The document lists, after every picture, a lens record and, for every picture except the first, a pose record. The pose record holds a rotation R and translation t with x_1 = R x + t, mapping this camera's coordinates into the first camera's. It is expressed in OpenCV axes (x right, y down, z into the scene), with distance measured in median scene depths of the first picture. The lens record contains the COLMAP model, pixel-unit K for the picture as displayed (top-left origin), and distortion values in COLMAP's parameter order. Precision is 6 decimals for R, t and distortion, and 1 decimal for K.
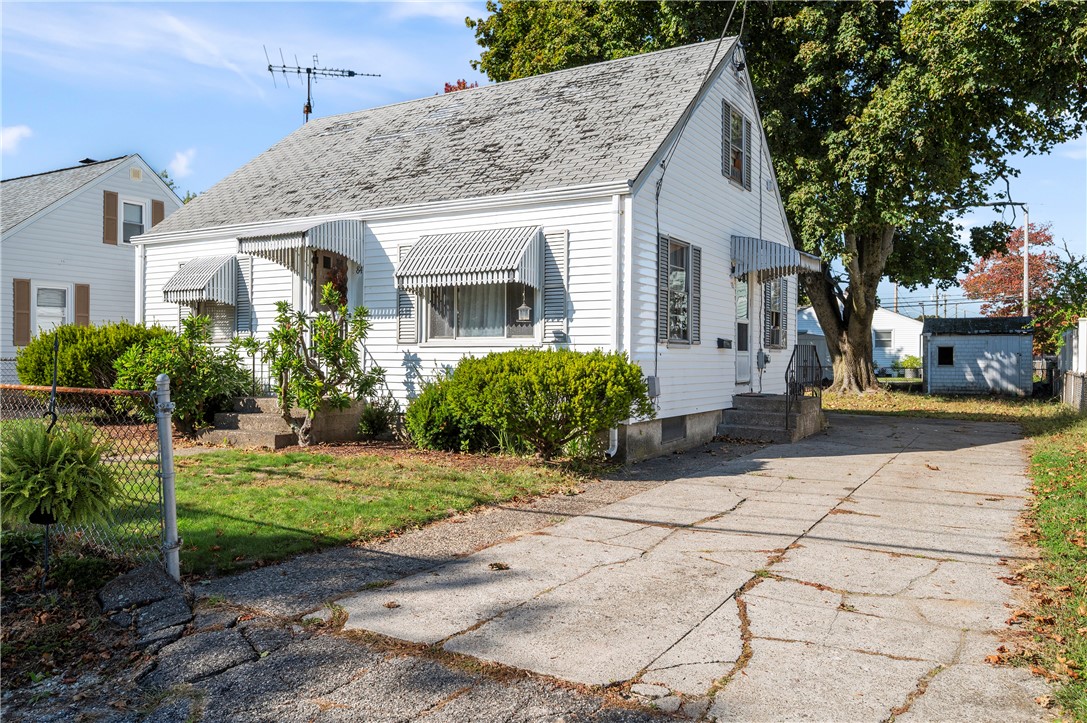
lens RADIAL K [[796.4, 0, 540.3], [0, 796.4, 361.0], [0, 0, 1]] dist [0.015856, 0.007669]
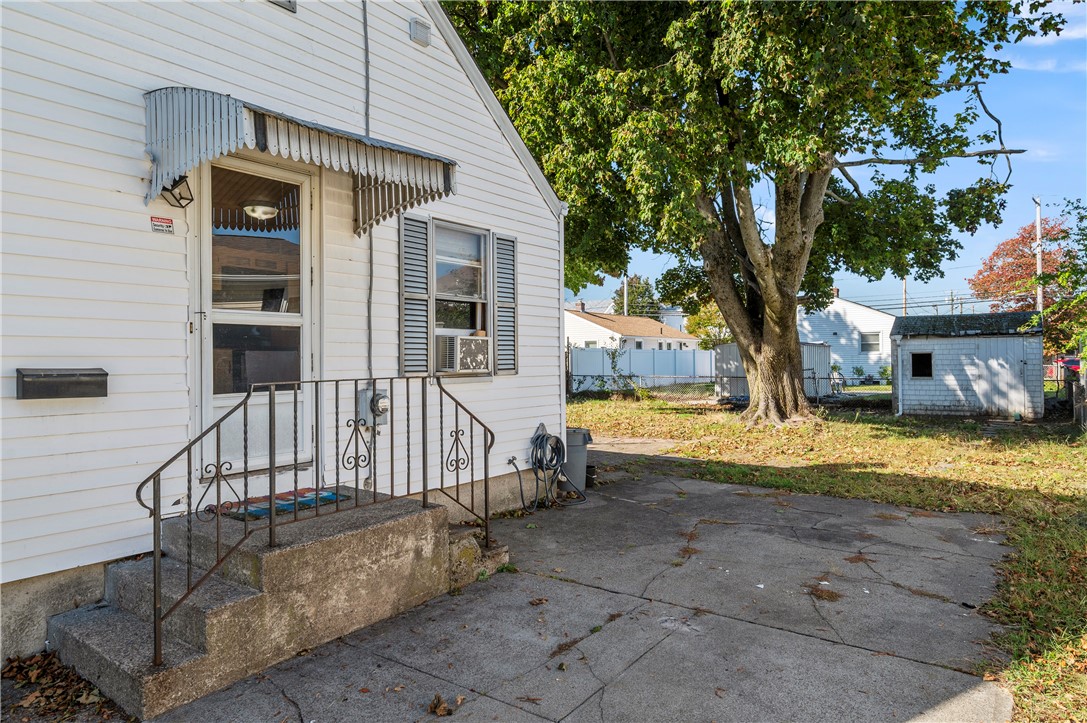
lens RADIAL K [[665.9, 0, 546.1], [0, 665.9, 357.1], [0, 0, 1]] dist [0.022819, 0.000296]
pose [[0.995488, -0.016096, -0.093517, 0.209874], [0.015008, 0.999811, -0.012331, -0.011476], [0.093698, 0.010872, 0.995541, 0.328729]]
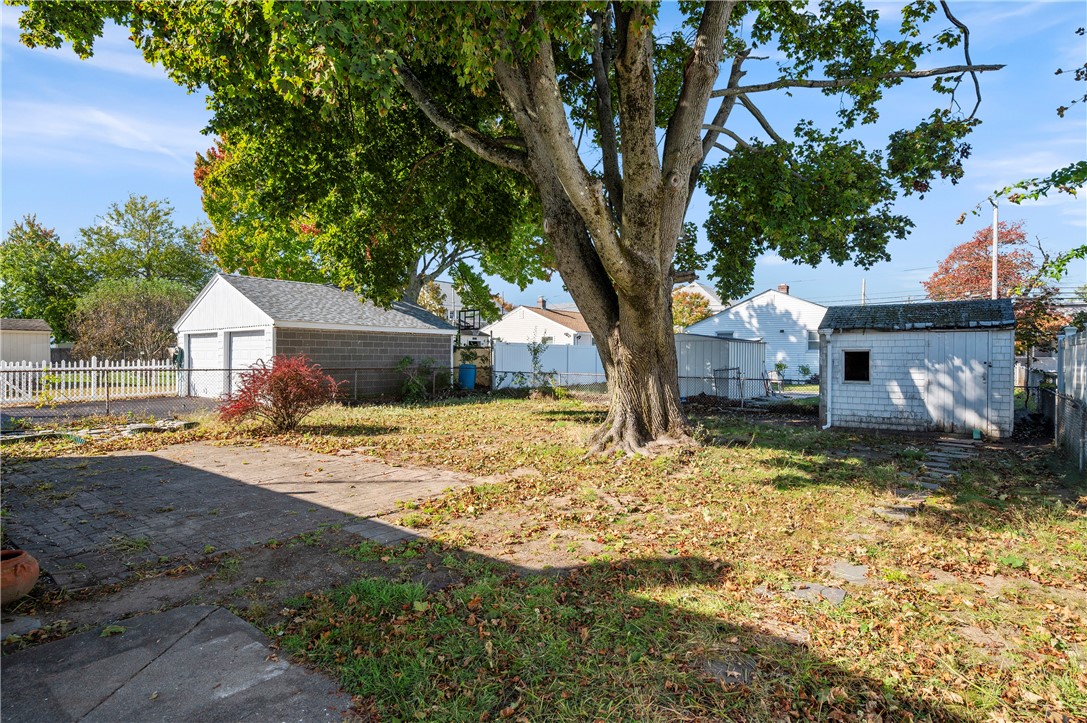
lens RADIAL K [[565.1, 0, 545.3], [0, 565.1, 361.0], [0, 0, 1]] dist [0.023925, -0.000794]
pose [[0.992928, -0.003317, -0.118675, 0.322890], [0.003622, 0.999991, 0.002351, -0.012159], [0.118666, -0.002764, 0.992930, 0.540310]]
